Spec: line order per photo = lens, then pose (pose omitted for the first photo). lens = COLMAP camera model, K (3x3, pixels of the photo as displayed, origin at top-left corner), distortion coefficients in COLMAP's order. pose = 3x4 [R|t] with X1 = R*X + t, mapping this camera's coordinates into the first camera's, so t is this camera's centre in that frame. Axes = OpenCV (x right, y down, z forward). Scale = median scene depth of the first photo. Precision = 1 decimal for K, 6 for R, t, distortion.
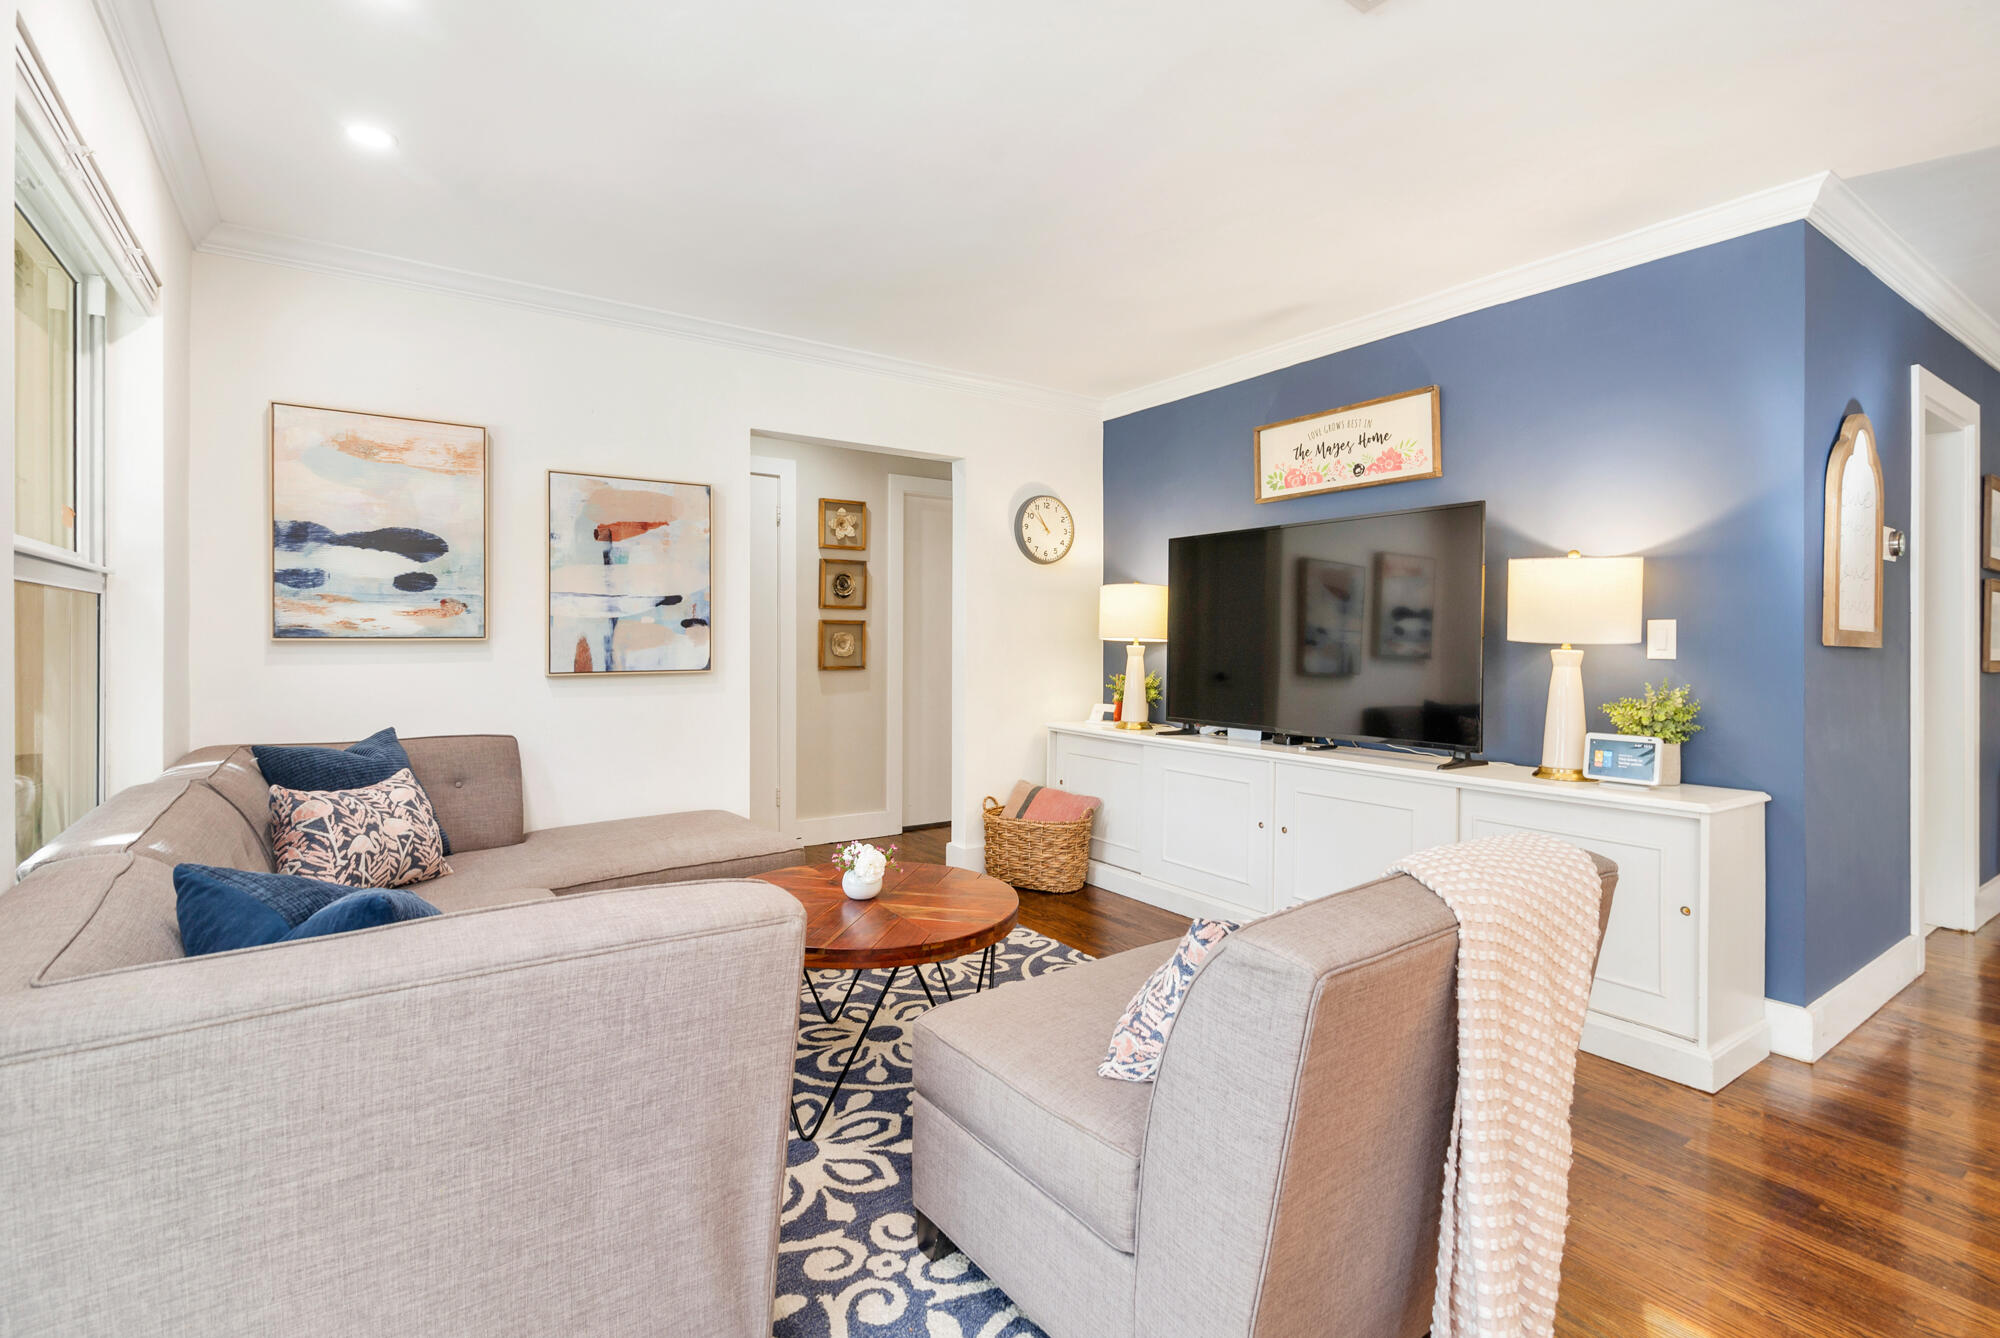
lens RADIAL K [[931.6, 0, 997.1], [0, 931.6, 644.0], [0, 0, 1]] dist [-0.003432, -0.000999]
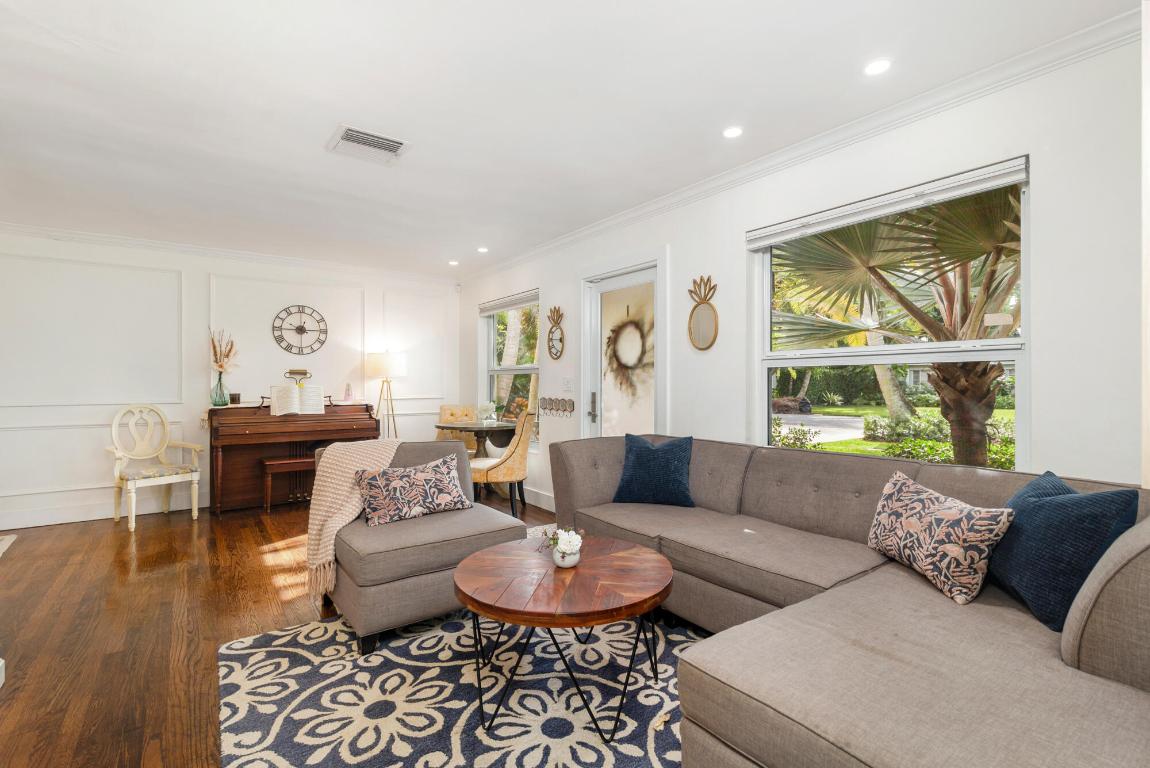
lens RADIAL K [[523.7, 0, 581.8], [0, 523.7, 387.1], [0, 0, 1]] dist [0.008890, -0.006038]
pose [[-0.999457, -0.000375, -0.032940, -0.099077], [-0.000833, 0.999903, 0.013892, -0.011642], [0.032932, 0.013912, -0.999361, 1.282131]]
